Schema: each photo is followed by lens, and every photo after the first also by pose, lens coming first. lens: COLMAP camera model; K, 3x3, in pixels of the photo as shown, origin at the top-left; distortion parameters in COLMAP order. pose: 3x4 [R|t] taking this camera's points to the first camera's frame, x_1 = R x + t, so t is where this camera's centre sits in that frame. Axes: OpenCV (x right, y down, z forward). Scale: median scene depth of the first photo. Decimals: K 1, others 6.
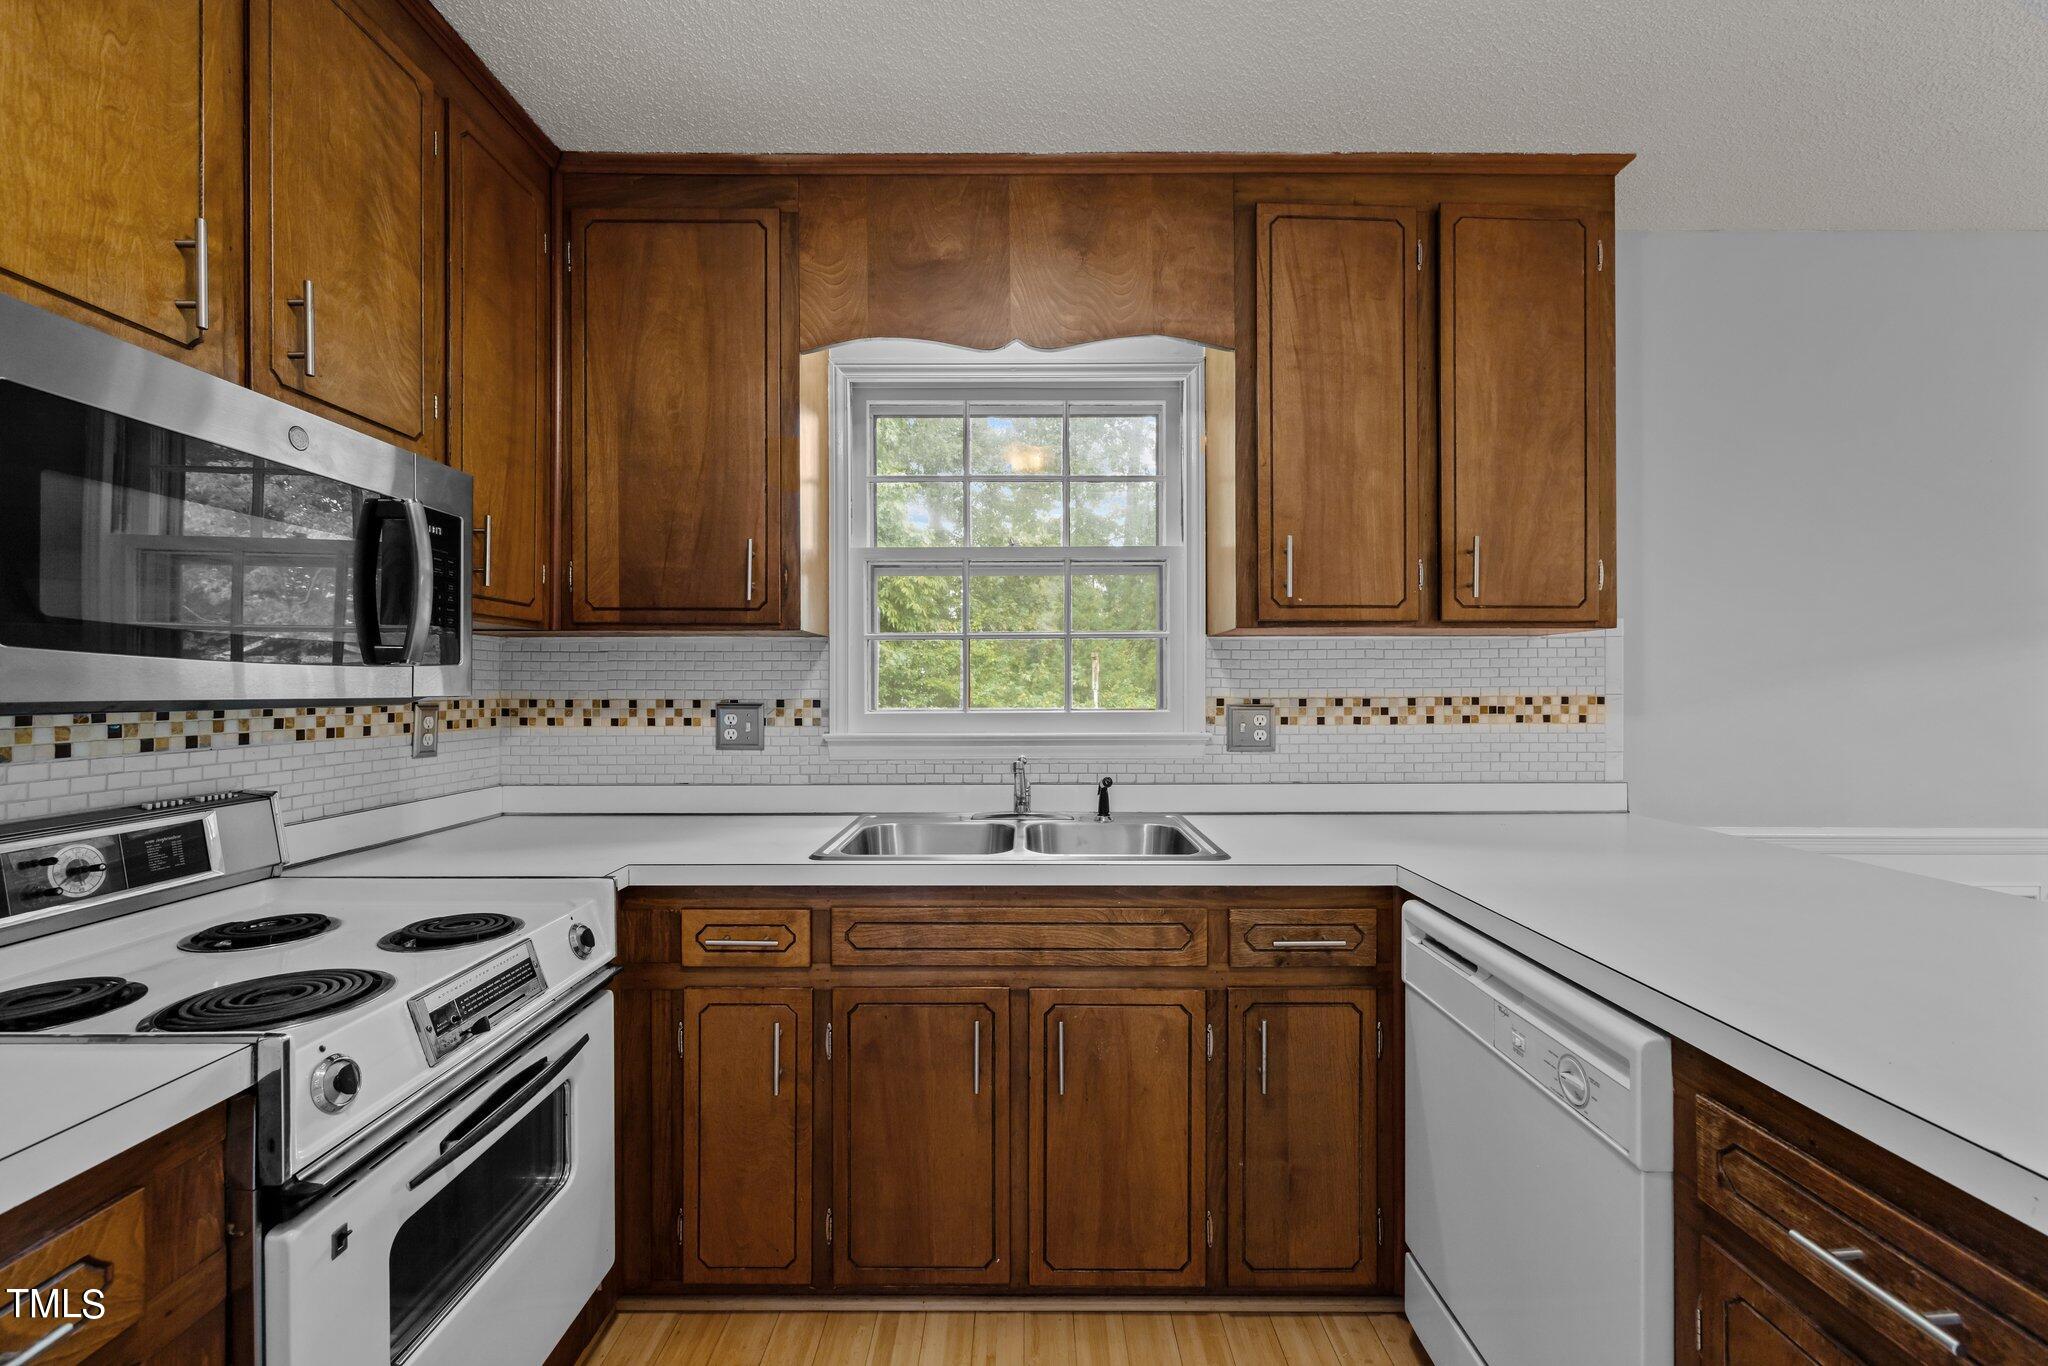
lens RADIAL K [[854.9, 0, 1025.4], [0, 854.9, 688.7], [0, 0, 1]] dist [-0.000575, 0.000473]
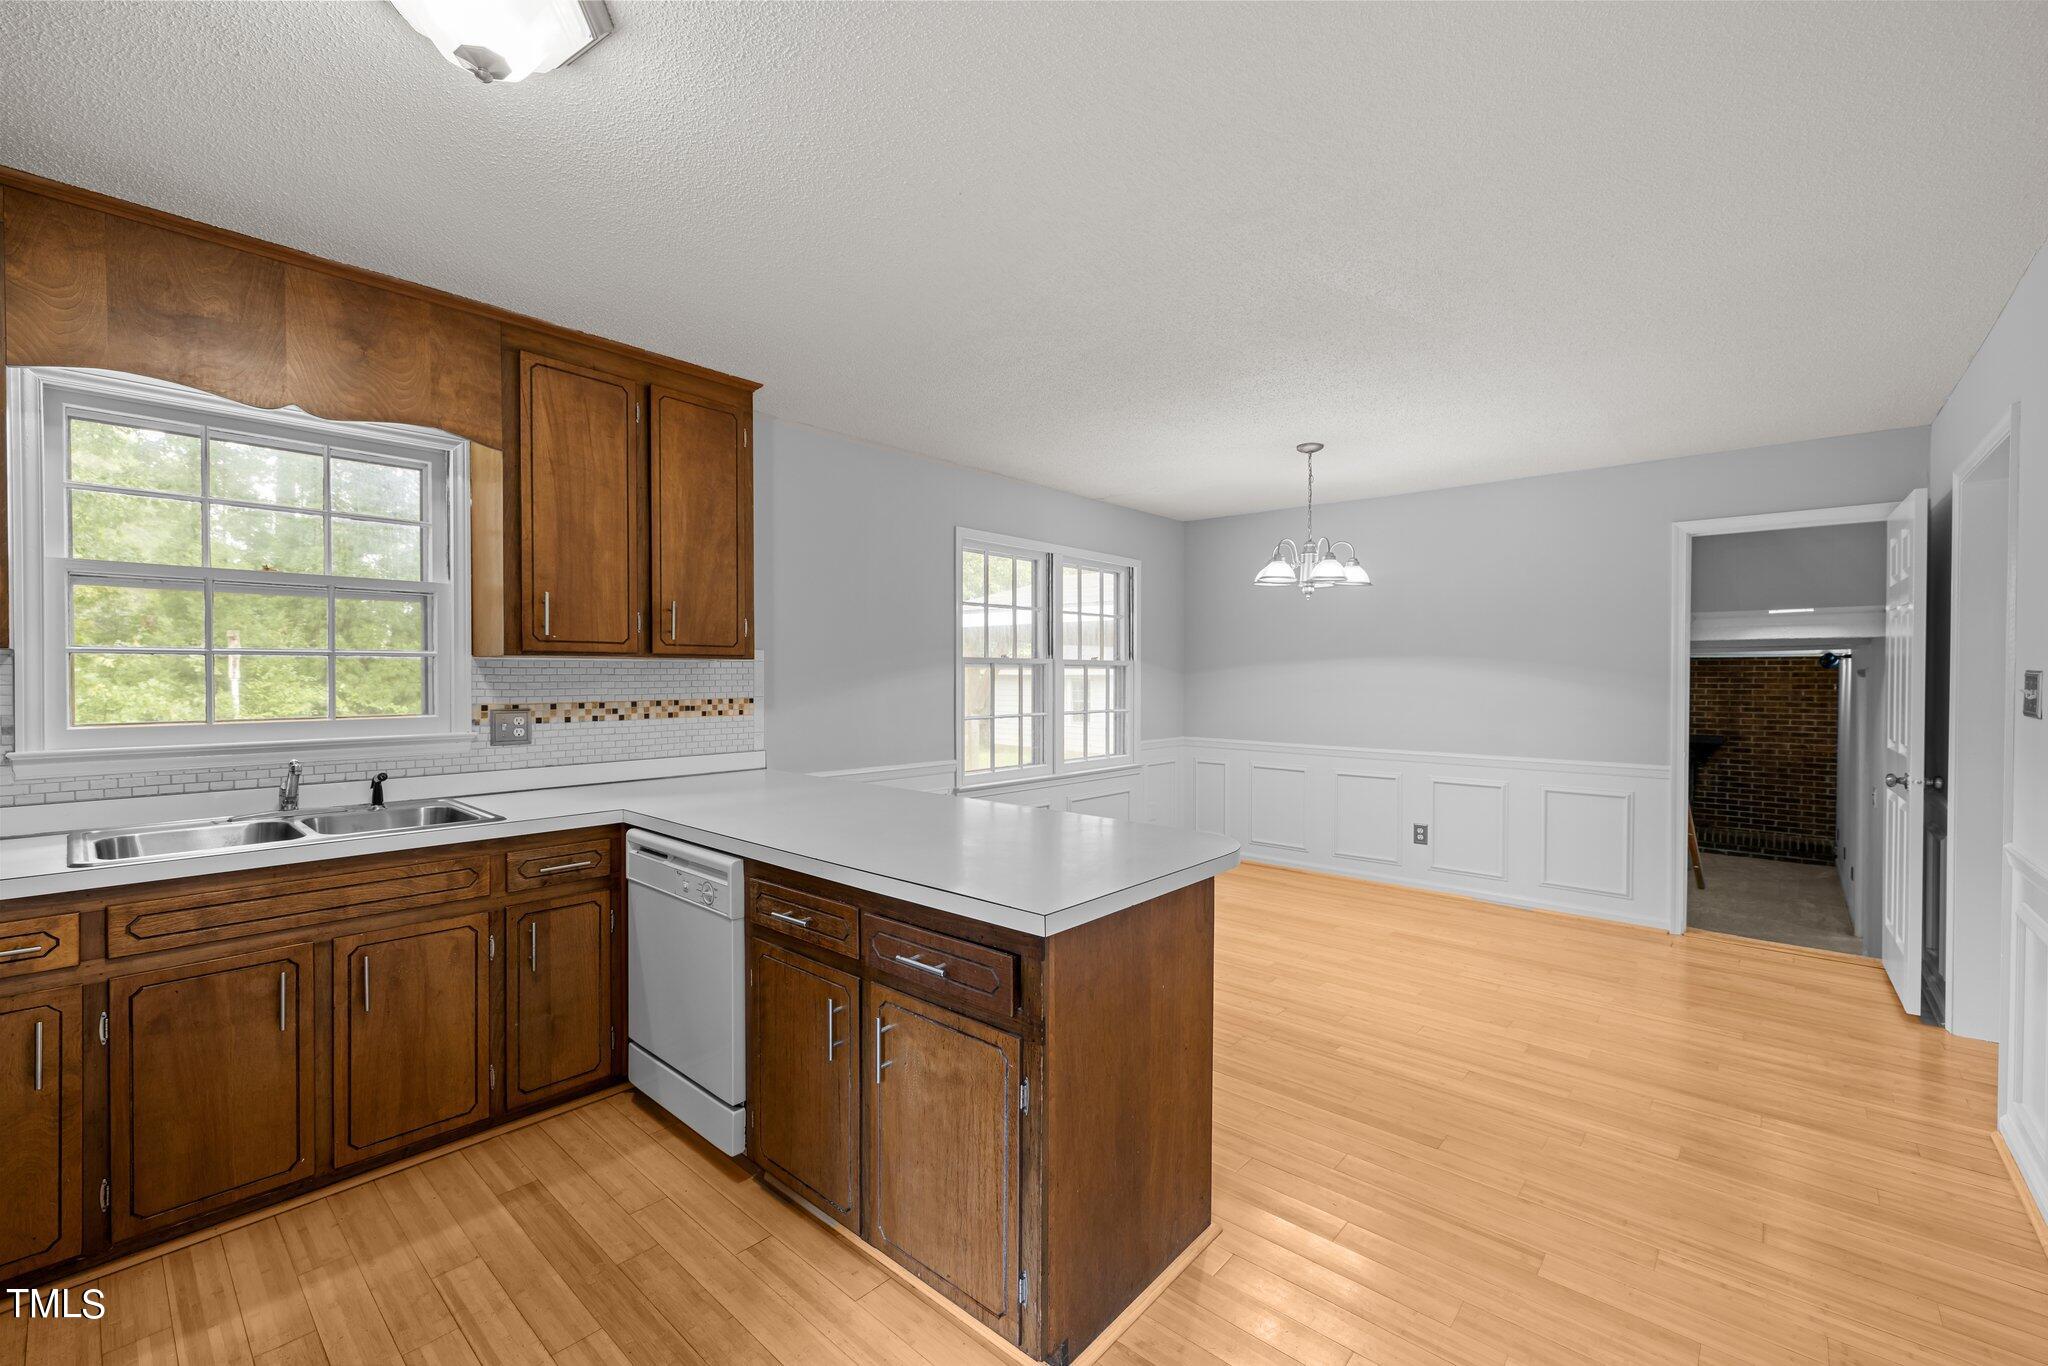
lens RADIAL K [[854.9, 0, 1020.2], [0, 854.9, 683.6], [0, 0, 1]] dist [-0.000575, 0.000473]
pose [[0.667499, -0.005788, 0.744588, -0.223910], [-0.002001, 0.999952, 0.009567, -0.040700], [-0.744608, -0.007876, 0.667455, -0.535803]]
